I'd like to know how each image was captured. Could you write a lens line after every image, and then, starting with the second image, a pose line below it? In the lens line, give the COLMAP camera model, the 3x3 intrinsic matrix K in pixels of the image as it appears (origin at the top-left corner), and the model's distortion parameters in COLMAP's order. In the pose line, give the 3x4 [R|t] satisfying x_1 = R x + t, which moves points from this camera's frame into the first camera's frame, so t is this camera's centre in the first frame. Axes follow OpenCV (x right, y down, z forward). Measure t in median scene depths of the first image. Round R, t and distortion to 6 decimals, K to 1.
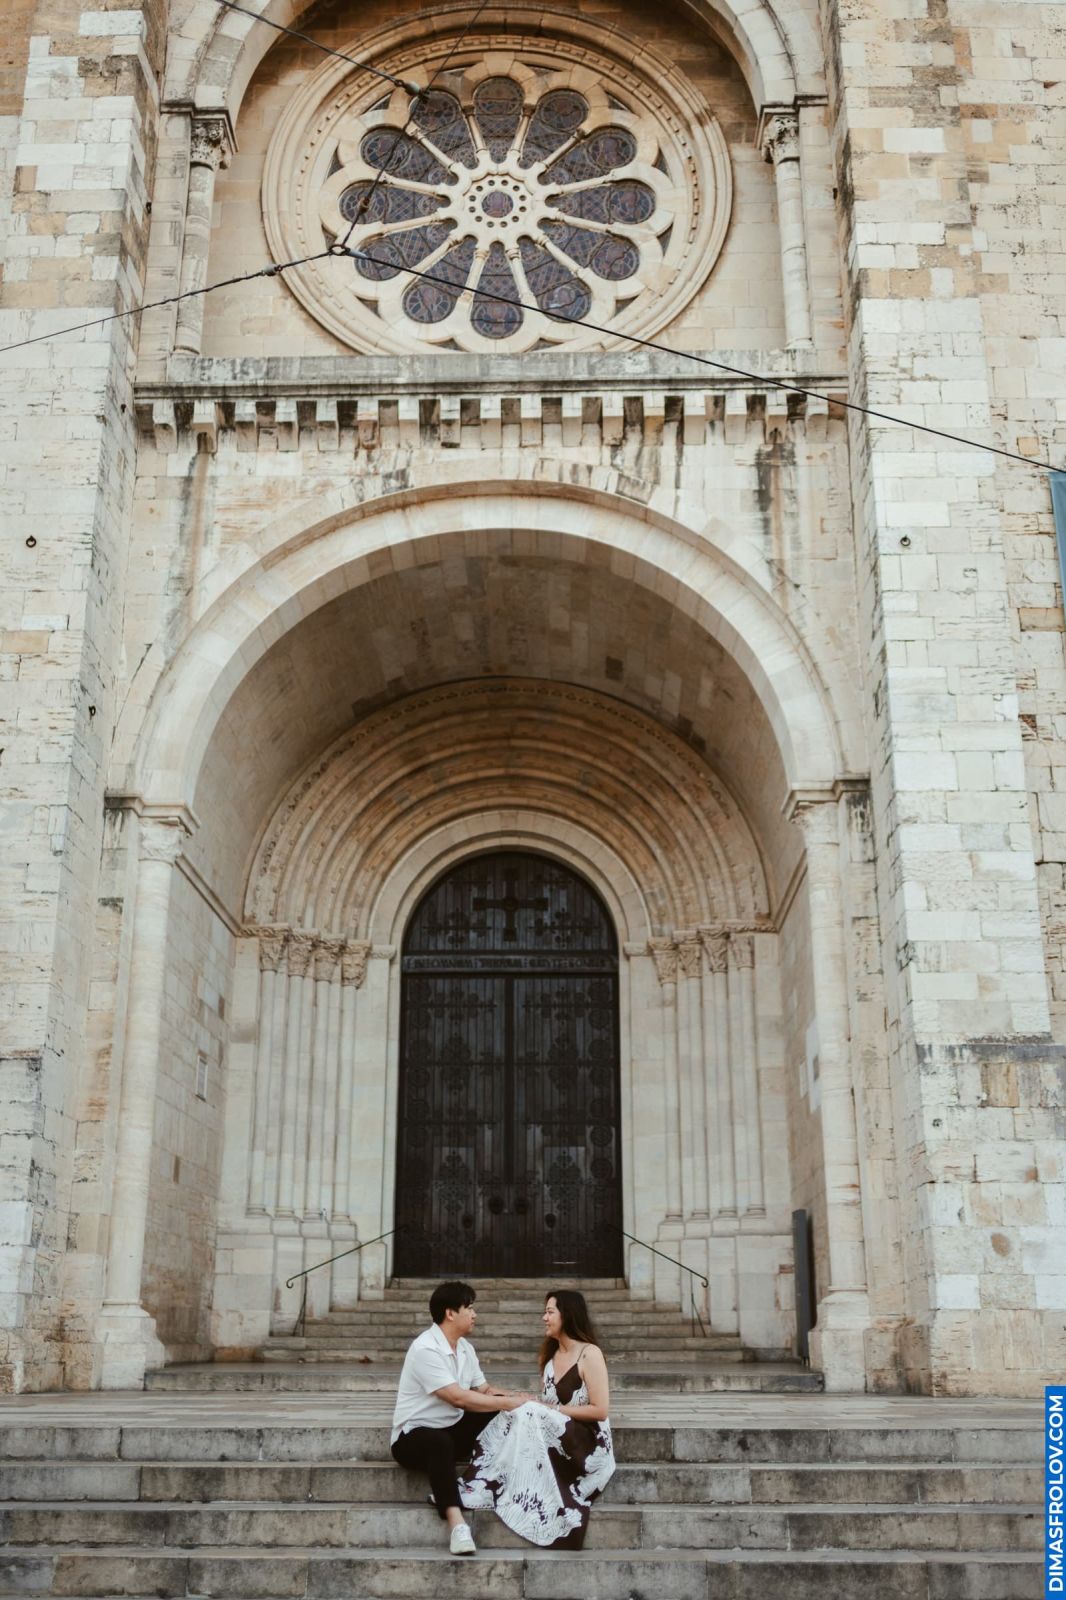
lens RADIAL K [[1647.7, 0, 527.2], [0, 1647.7, 793.9], [0, 0, 1]] dist [-0.009870, 0.010566]
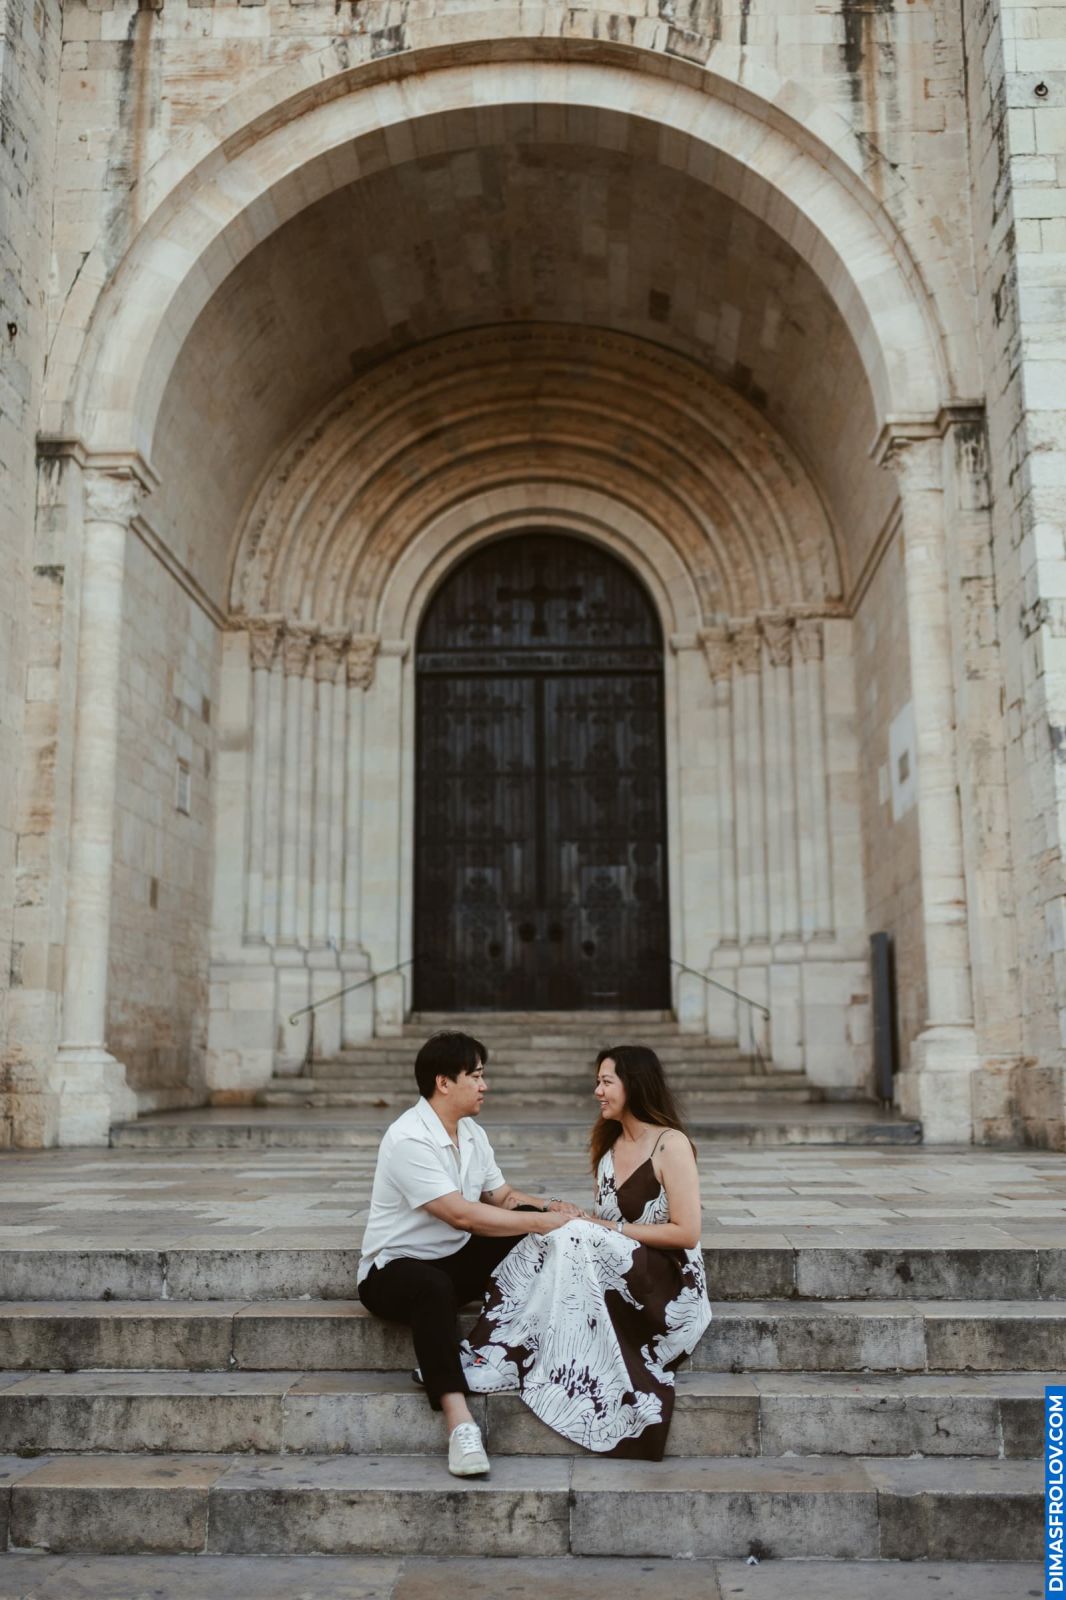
lens RADIAL K [[1652.8, 0, 531.3], [0, 1652.8, 757.1], [0, 0, 1]] dist [-0.007239, 0.012918]
pose [[0.999808, -0.010511, -0.016523, -0.001174], [0.012661, 0.990634, 0.135958, 0.044657], [0.014939, -0.136142, 0.990577, 0.163946]]
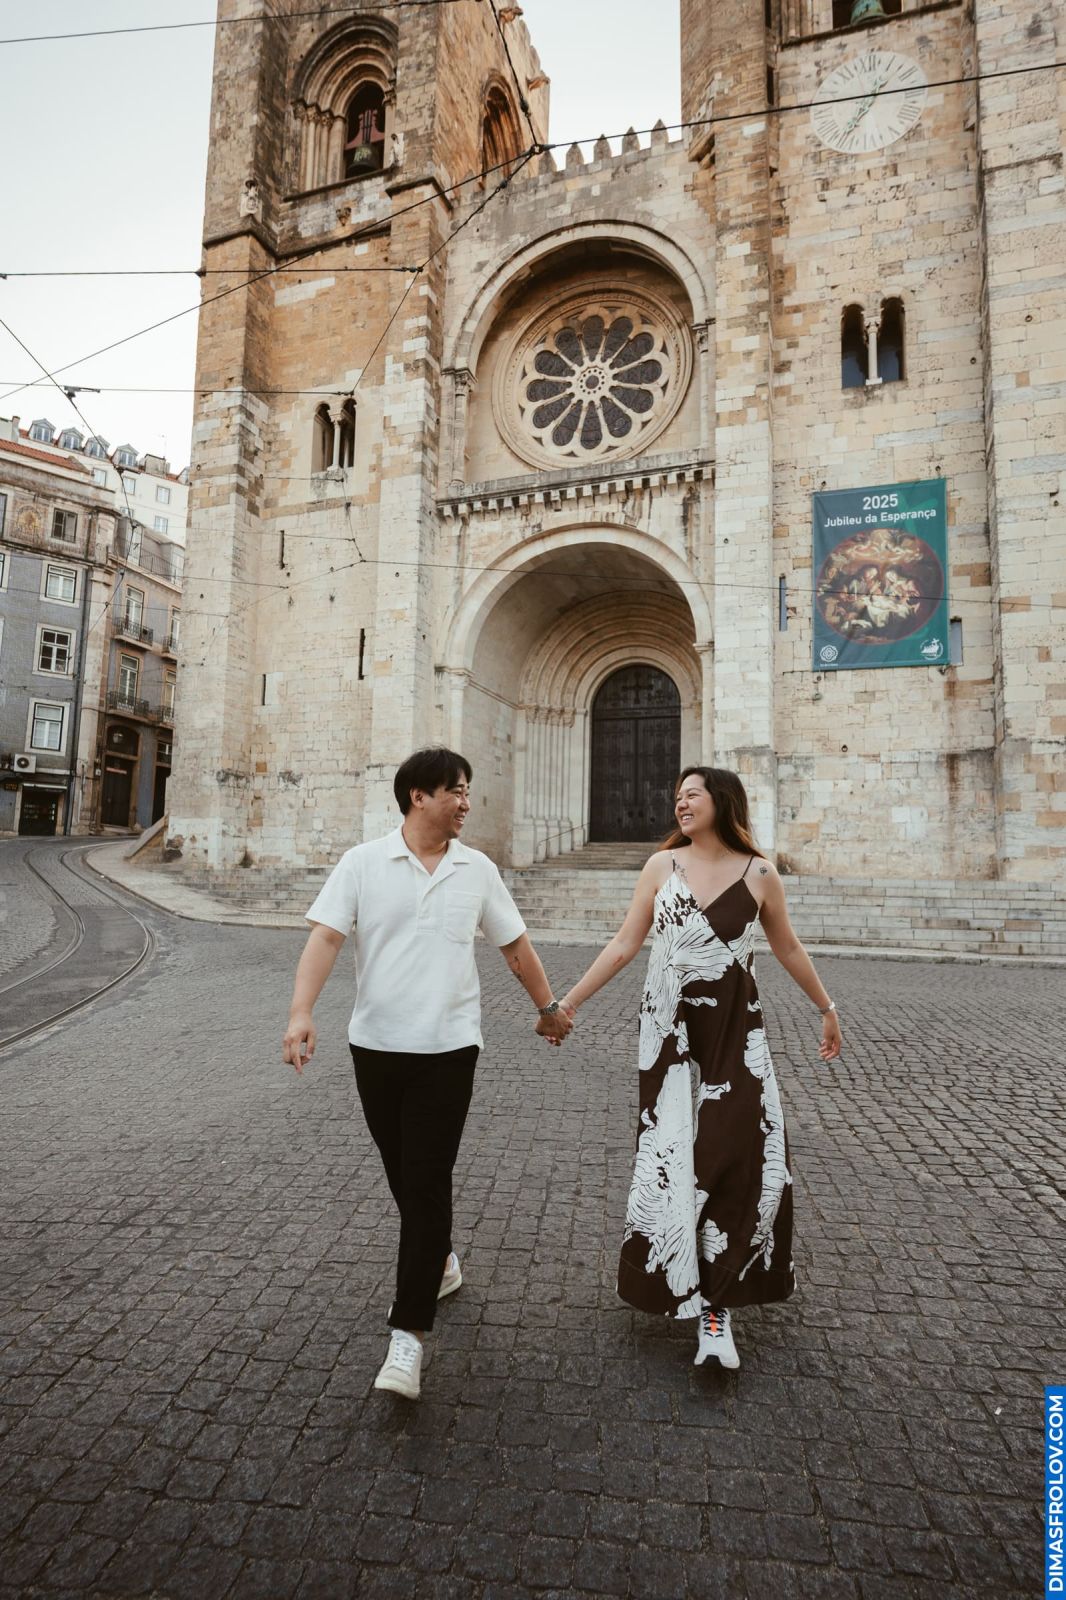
lens RADIAL K [[900.2, 0, 534.3], [0, 900.2, 794.1], [0, 0, 1]] dist [-0.001707, -0.000527]
pose [[0.947373, -0.015174, -0.319773, 0.340917], [0.083662, 0.975899, 0.201550, -0.073244], [0.309008, -0.217695, 0.925809, -0.336294]]
